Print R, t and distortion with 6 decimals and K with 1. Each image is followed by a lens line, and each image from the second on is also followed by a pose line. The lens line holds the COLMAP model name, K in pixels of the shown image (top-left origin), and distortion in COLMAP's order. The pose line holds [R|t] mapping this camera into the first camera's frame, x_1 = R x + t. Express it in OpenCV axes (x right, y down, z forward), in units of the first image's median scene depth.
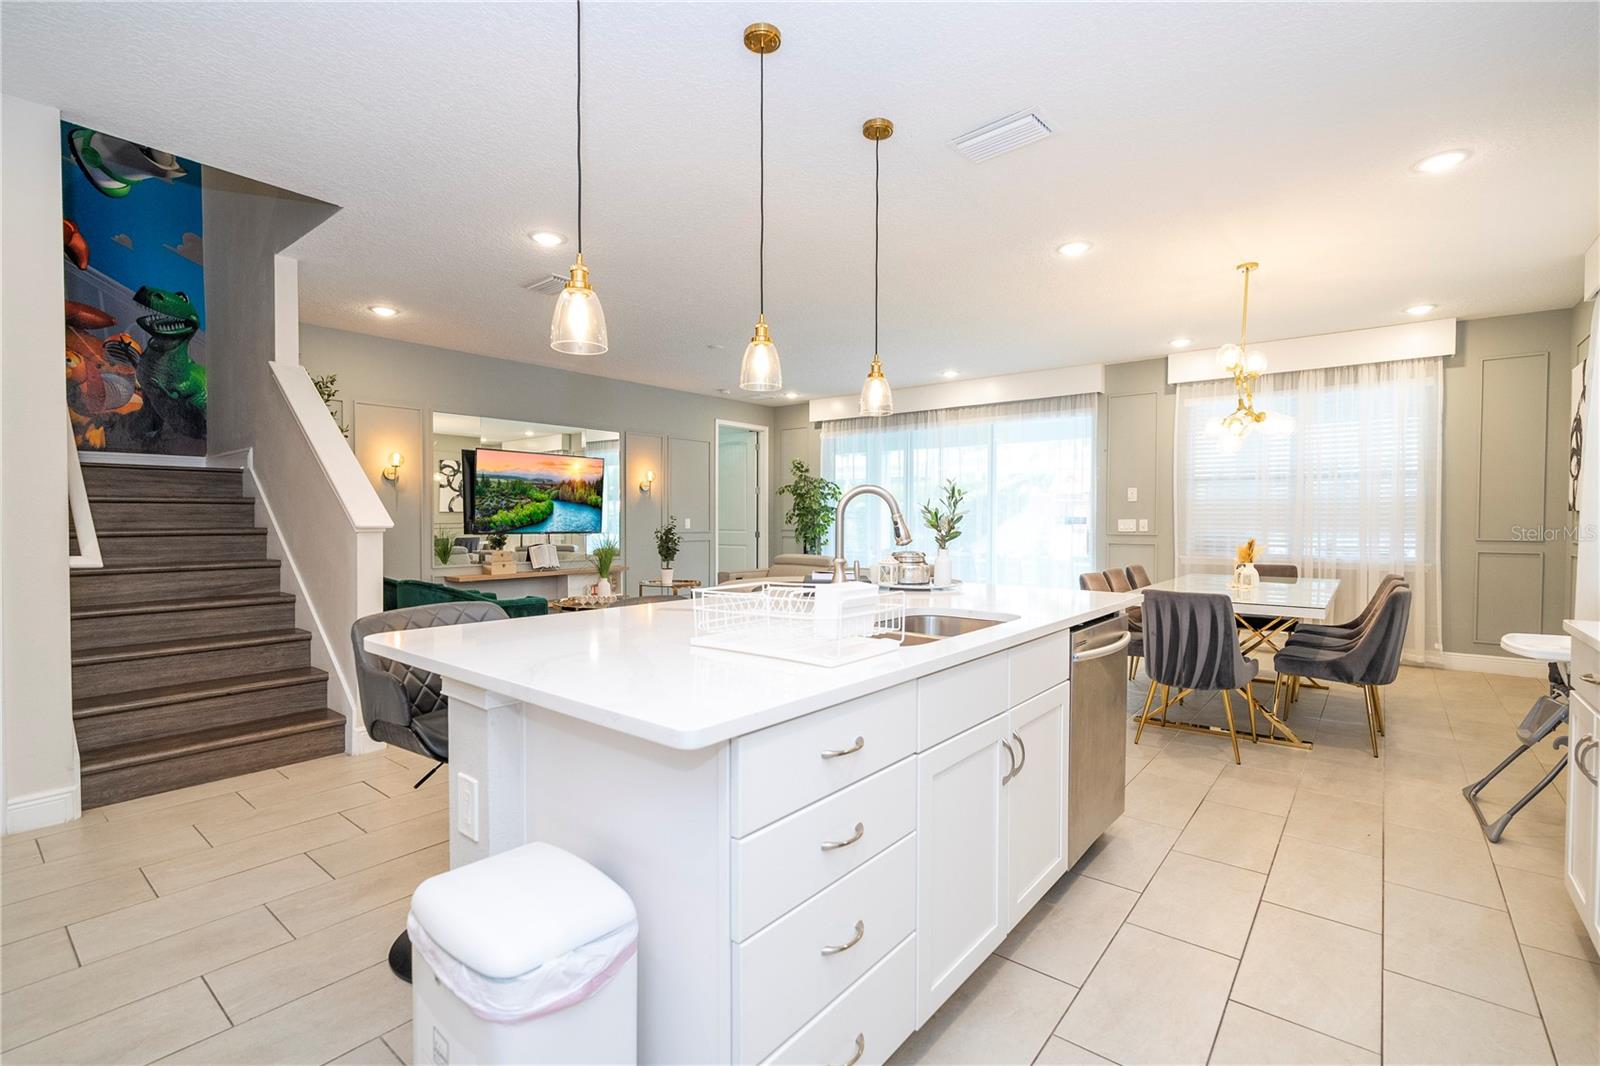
lens RADIAL K [[724.1, 0, 802.3], [0, 724.1, 537.2], [0, 0, 1]] dist [-0.001812, 0.000144]
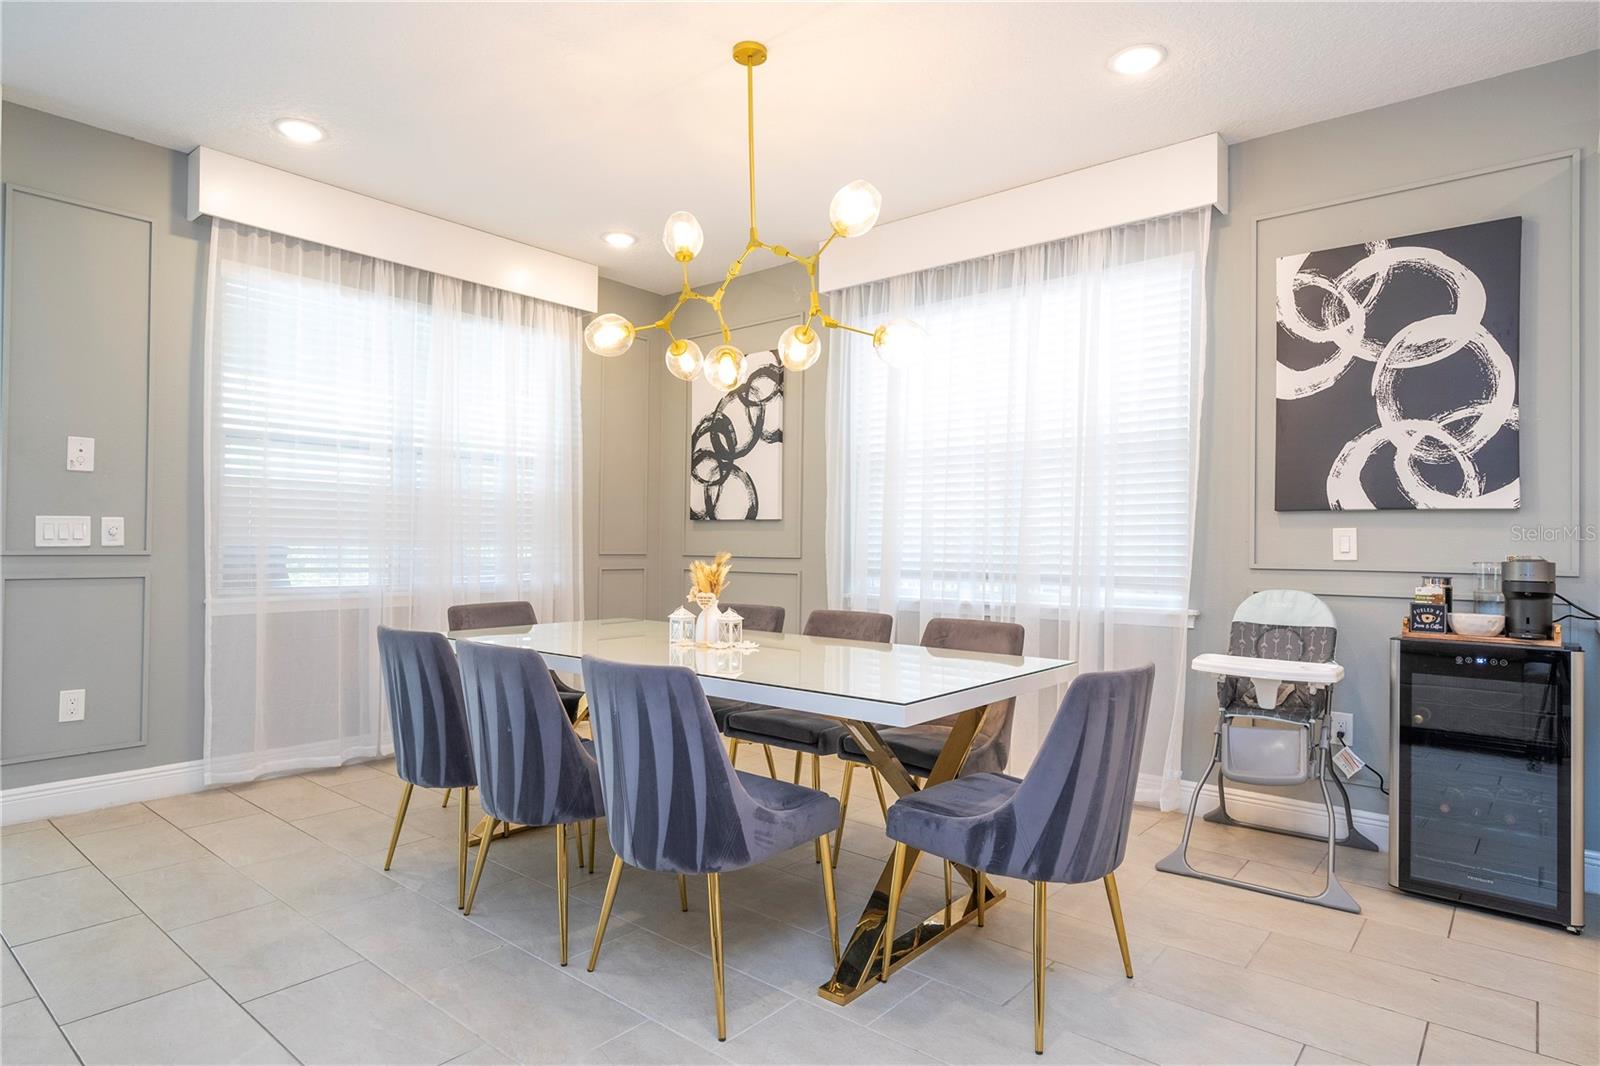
lens RADIAL K [[882.5, 0, 805.8], [0, 882.5, 532.4], [0, 0, 1]] dist [-0.001272, 0.000856]
pose [[0.014653, 0.010814, 0.999834, -0.025386], [0.014295, 0.999837, -0.011023, -0.004430], [-0.999790, 0.014454, 0.014496, 0.596545]]
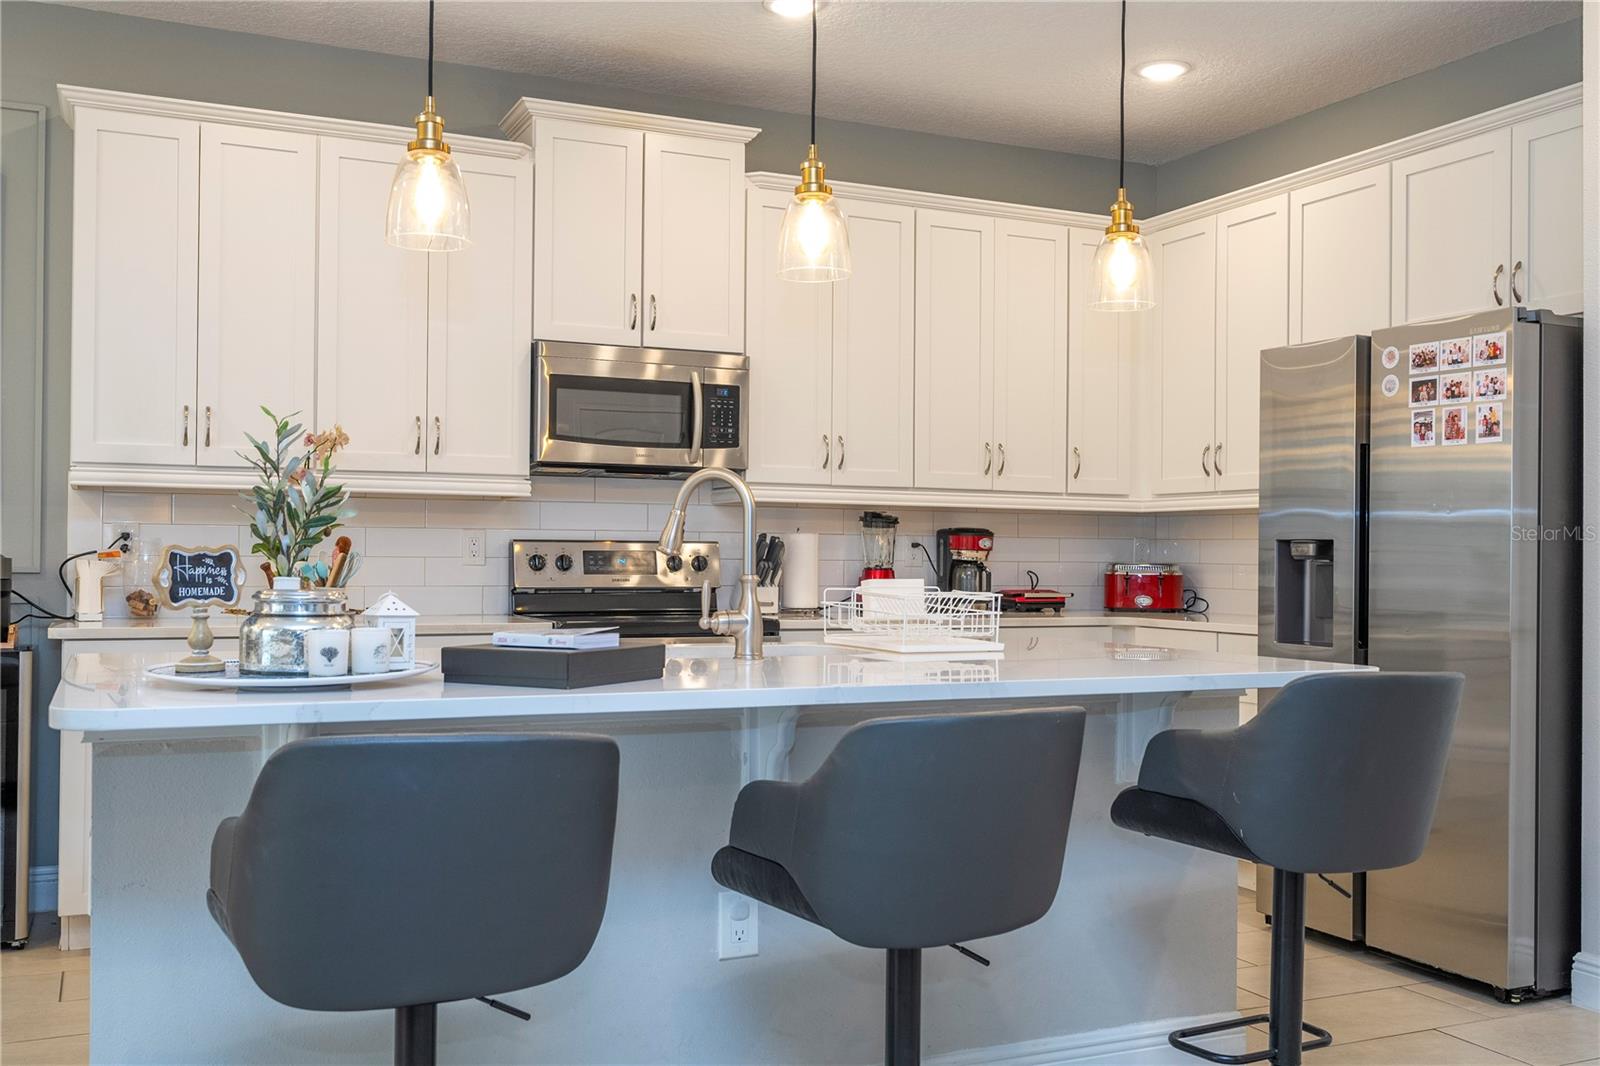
lens RADIAL K [[1497.9, 0, 804.6], [0, 1497.9, 540.7], [0, 0, 1]] dist [0.010307, 0.000000]
pose [[-0.896788, -0.007168, 0.442403, -0.185474], [0.000589, 0.999849, 0.017394, -0.007937], [-0.442461, 0.015860, -0.896648, 0.673909]]
